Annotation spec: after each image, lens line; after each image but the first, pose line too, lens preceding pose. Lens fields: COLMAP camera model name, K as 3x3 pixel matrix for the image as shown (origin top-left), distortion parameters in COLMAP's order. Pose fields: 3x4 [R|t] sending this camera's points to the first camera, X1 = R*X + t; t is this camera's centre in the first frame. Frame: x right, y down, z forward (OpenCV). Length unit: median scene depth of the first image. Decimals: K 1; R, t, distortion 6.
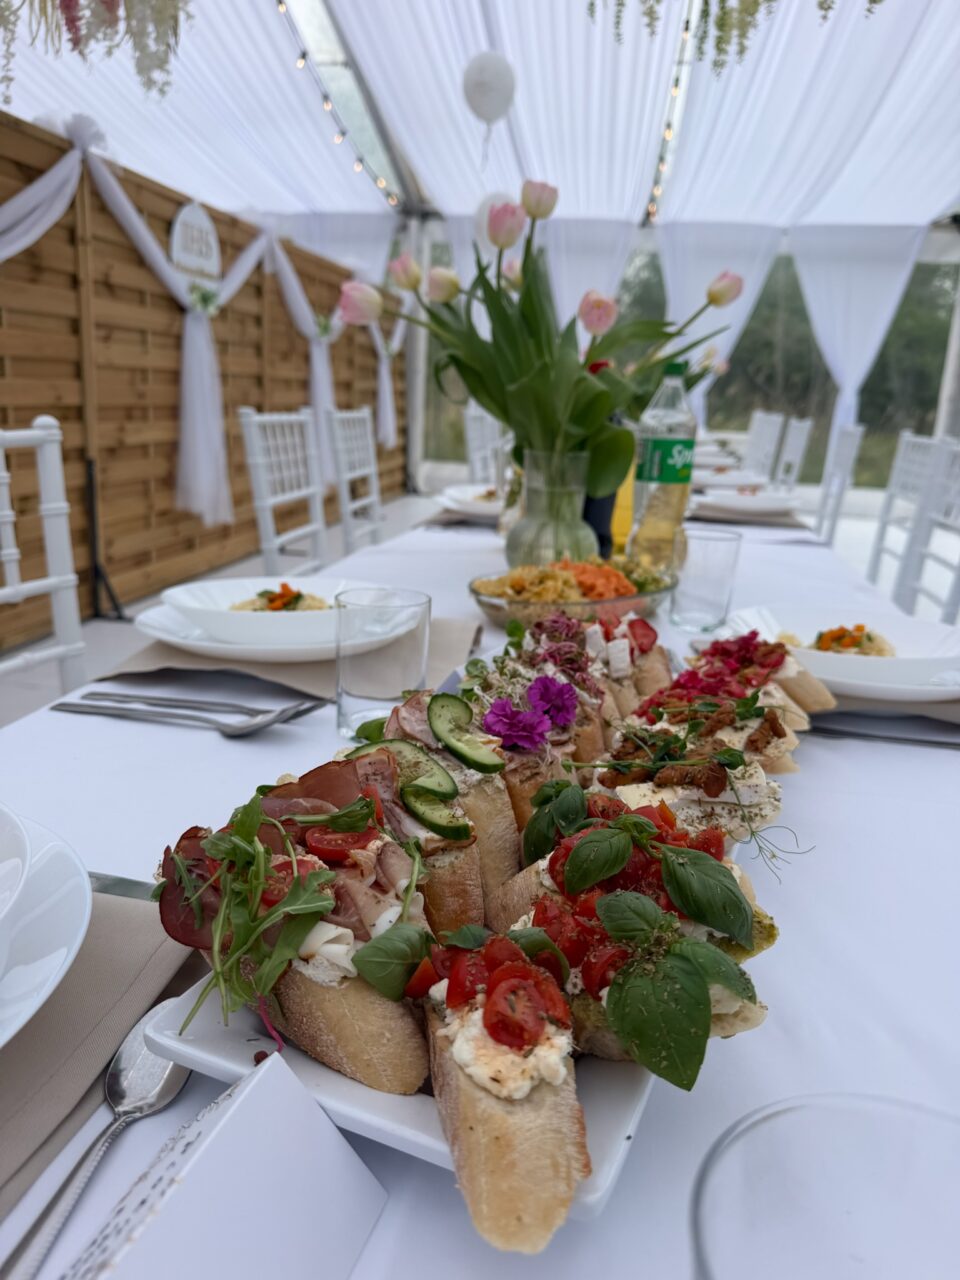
lens RADIAL K [[908.2, 0, 474.4], [0, 908.2, 643.4], [0, 0, 1]] dist [0.018208, -0.036878]
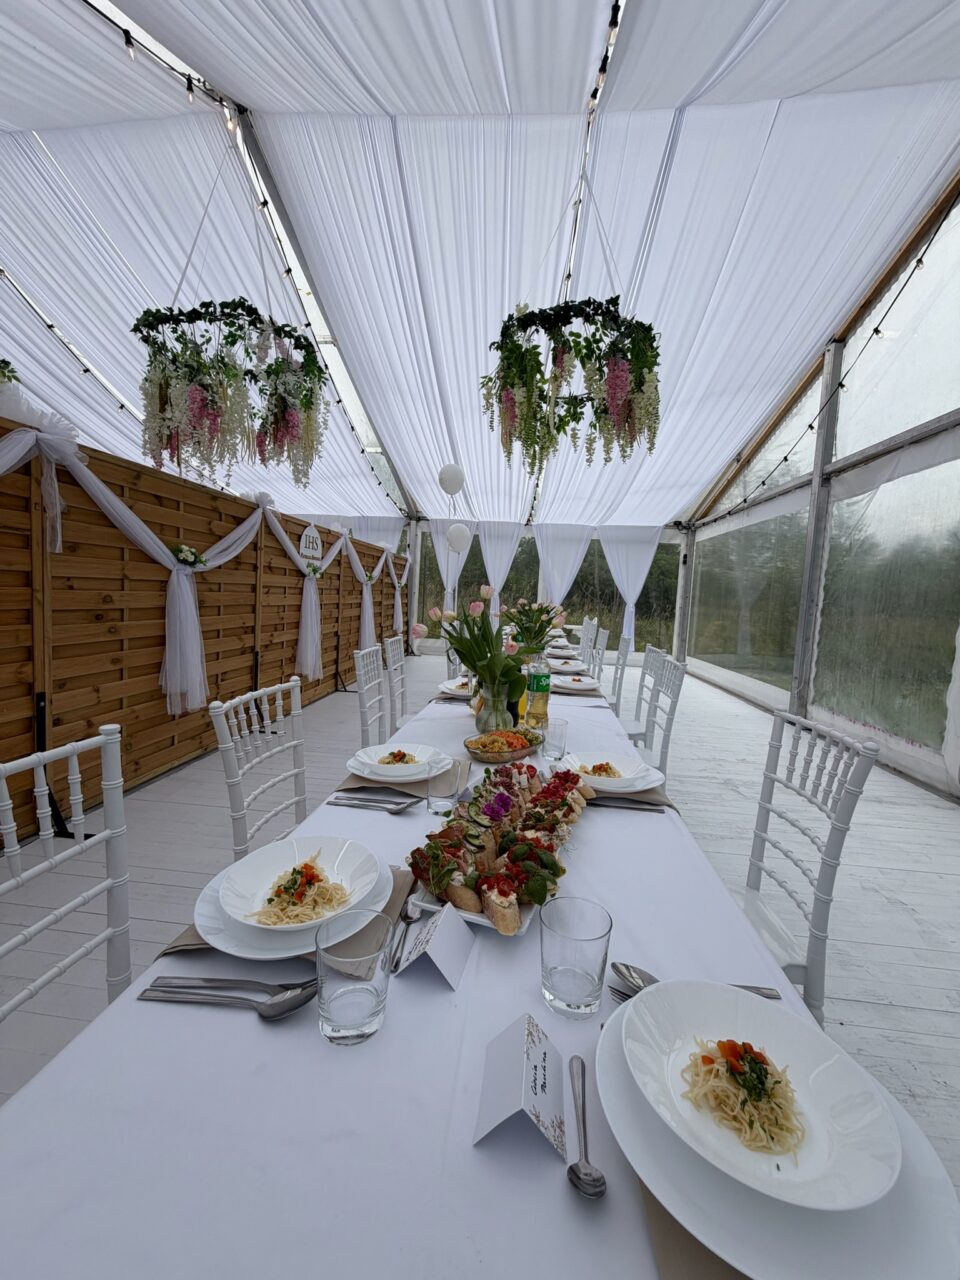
lens RADIAL K [[506.0, 0, 476.9], [0, 506.0, 638.8], [0, 0, 1]] dist [-0.012766, -0.000119]
pose [[0.997283, -0.001294, 0.073655, -0.070181], [0.014185, 0.984507, -0.174771, -0.098410], [-0.072288, 0.175341, 0.981850, -0.428565]]
